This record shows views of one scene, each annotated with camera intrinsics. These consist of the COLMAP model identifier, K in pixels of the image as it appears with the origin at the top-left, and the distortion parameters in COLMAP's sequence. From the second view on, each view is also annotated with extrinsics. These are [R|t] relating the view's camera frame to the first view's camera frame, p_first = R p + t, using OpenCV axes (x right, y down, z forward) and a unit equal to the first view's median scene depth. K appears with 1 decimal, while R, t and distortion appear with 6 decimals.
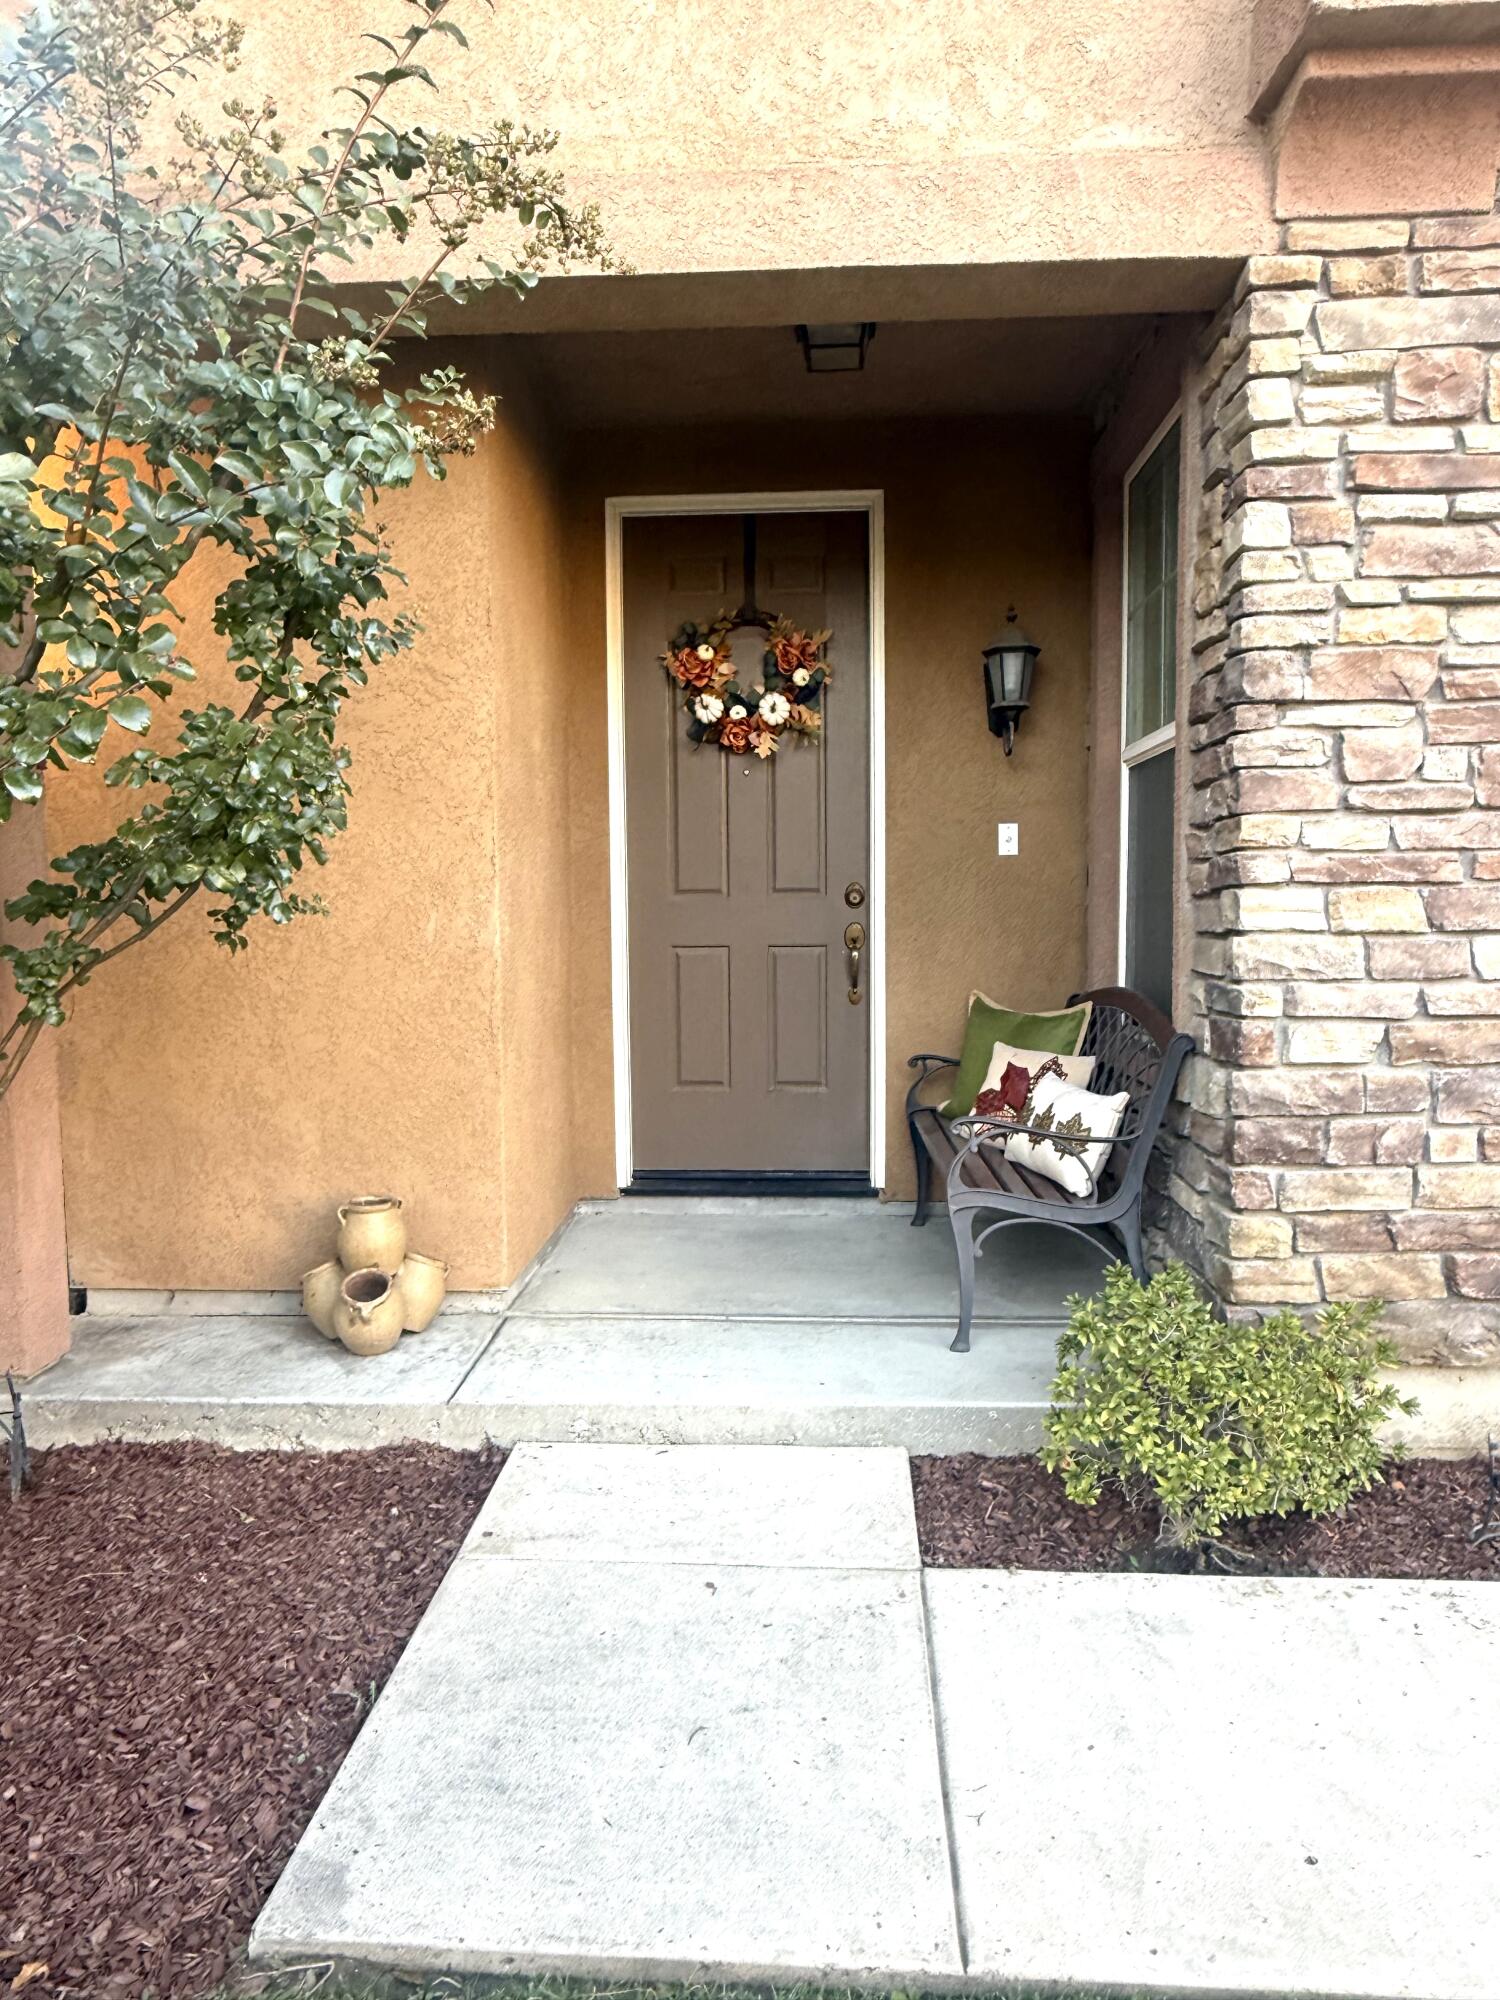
lens RADIAL K [[1281.8, 0, 743.7], [0, 1281.8, 1001.1], [0, 0, 1]] dist [-0.004636, 0.001822]
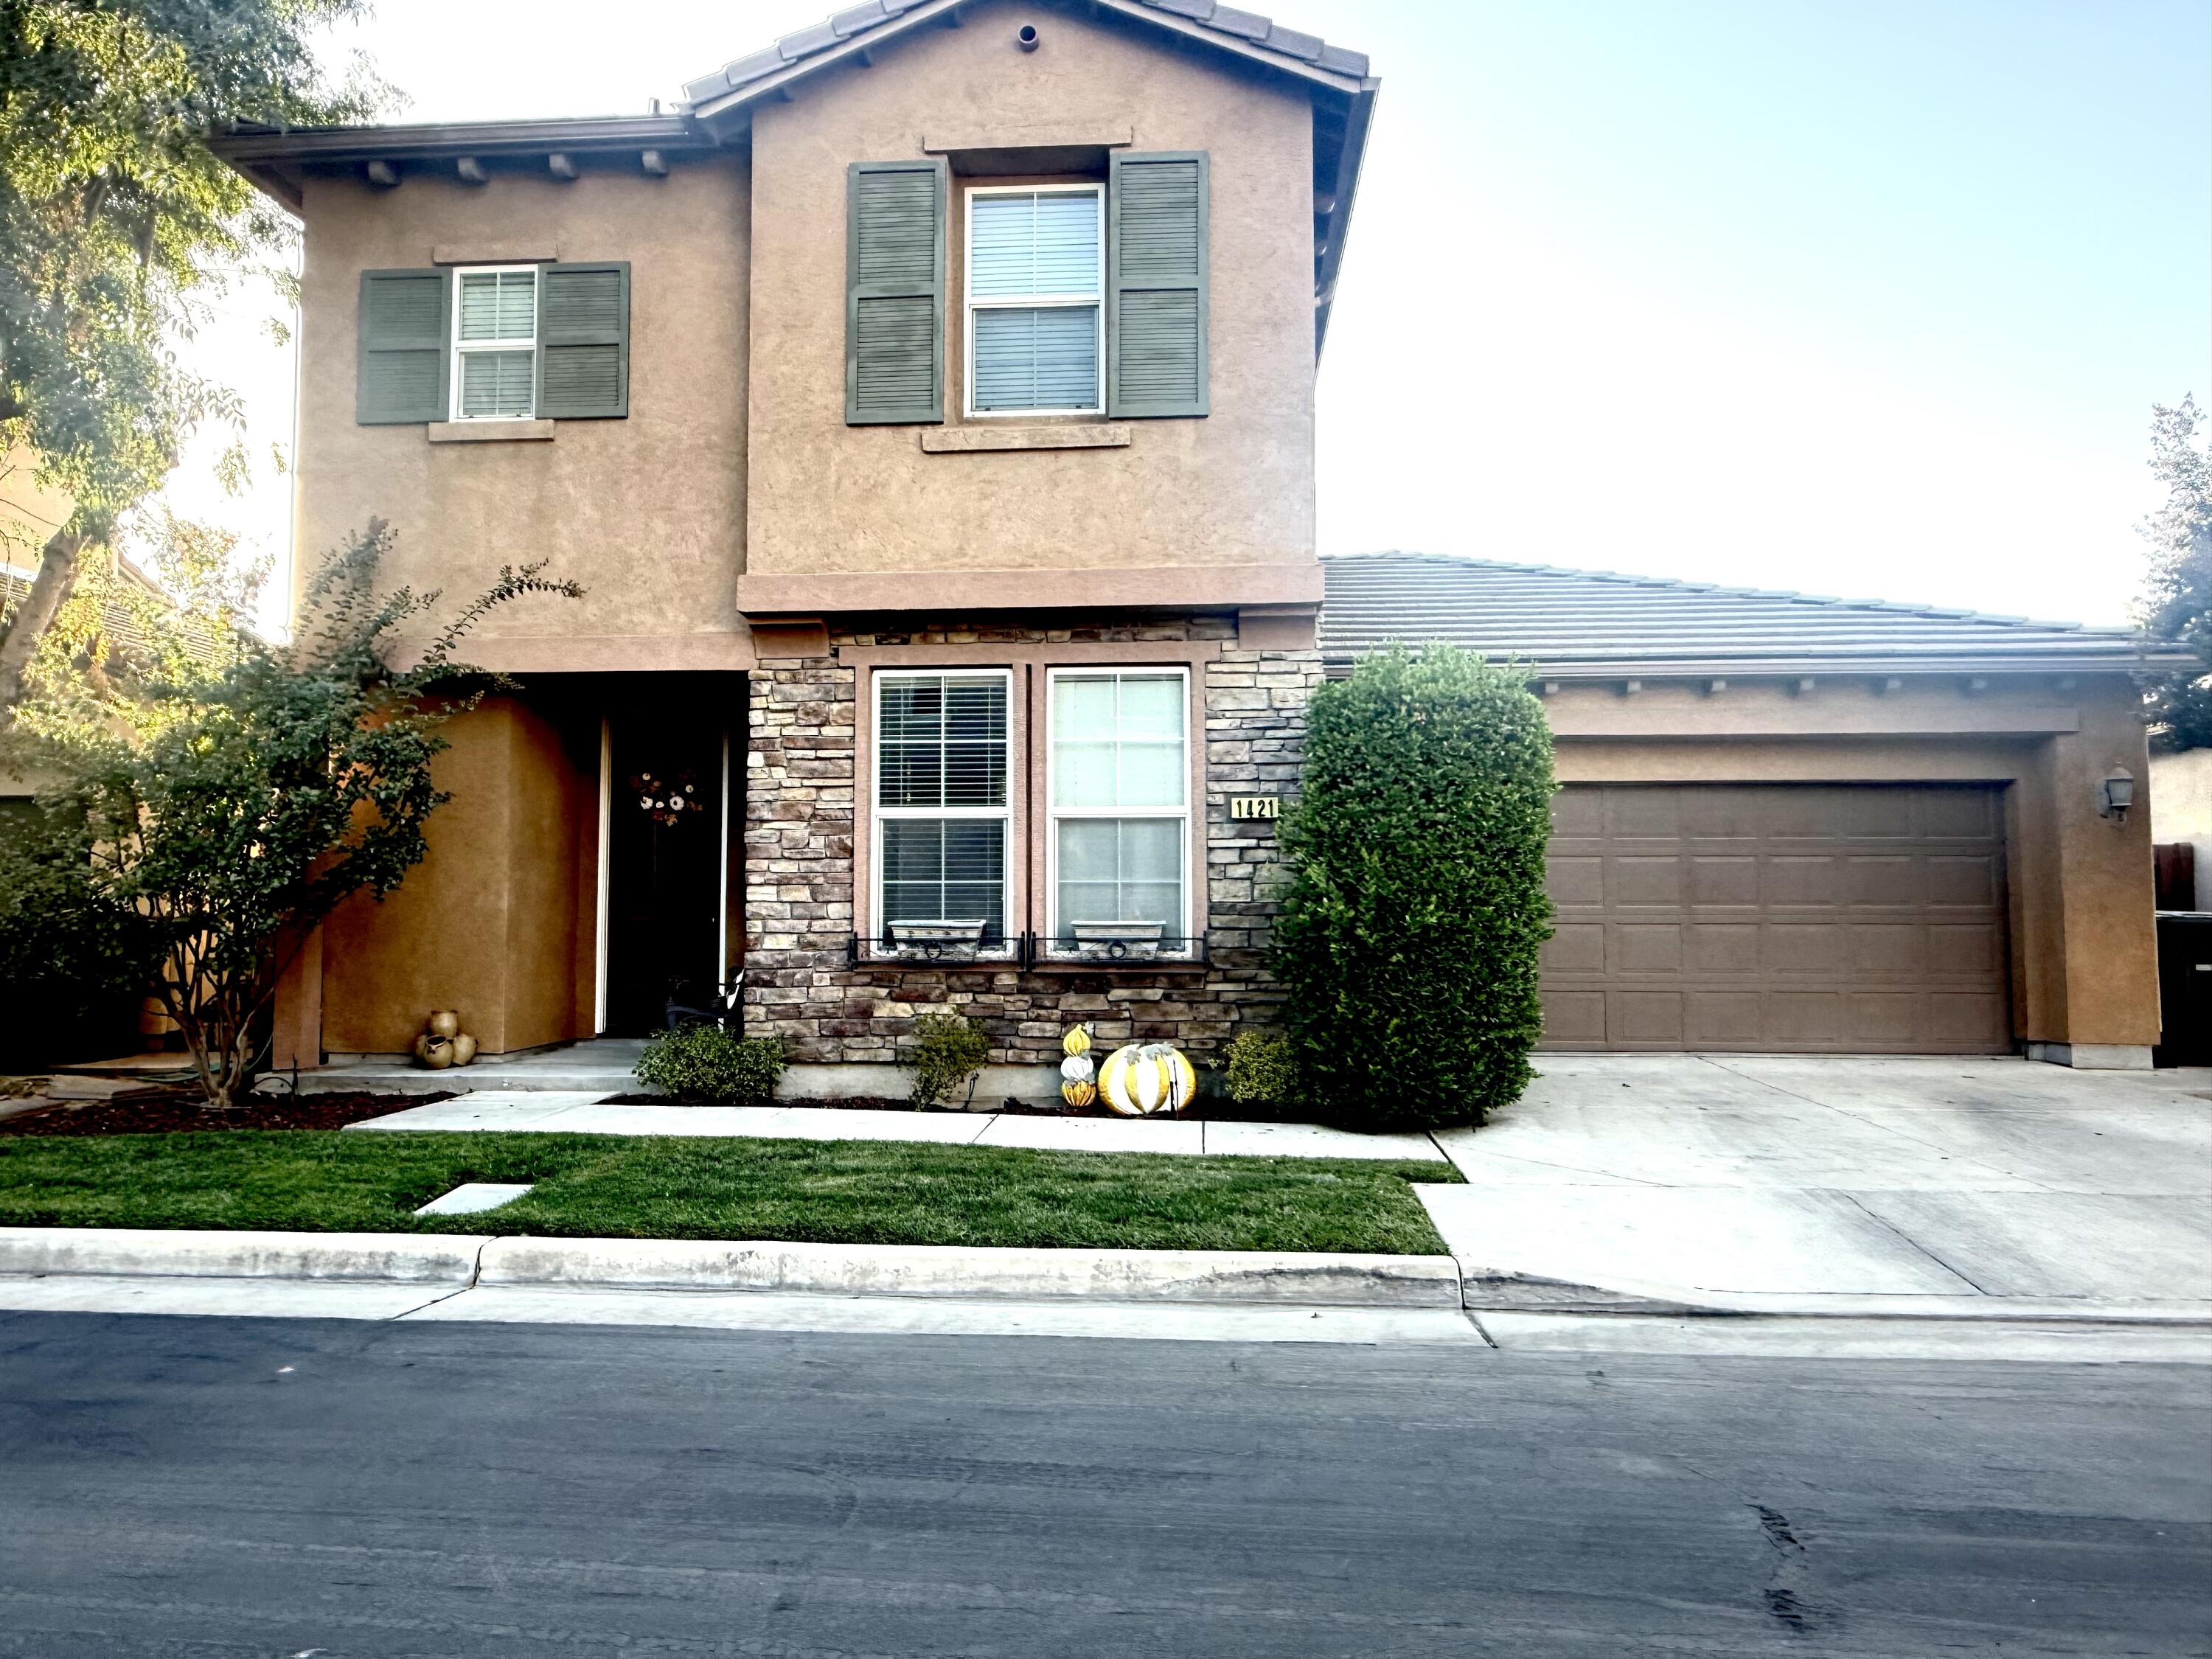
lens RADIAL K [[1417.7, 0, 1113.2], [0, 1417.7, 829.1], [0, 0, 1]] dist [-0.004636, 0.001822]
pose [[0.999913, 0.006560, -0.011436, 1.225342], [-0.008082, 0.990318, -0.138581, 0.211696], [0.010416, 0.138661, 0.990285, -2.075189]]
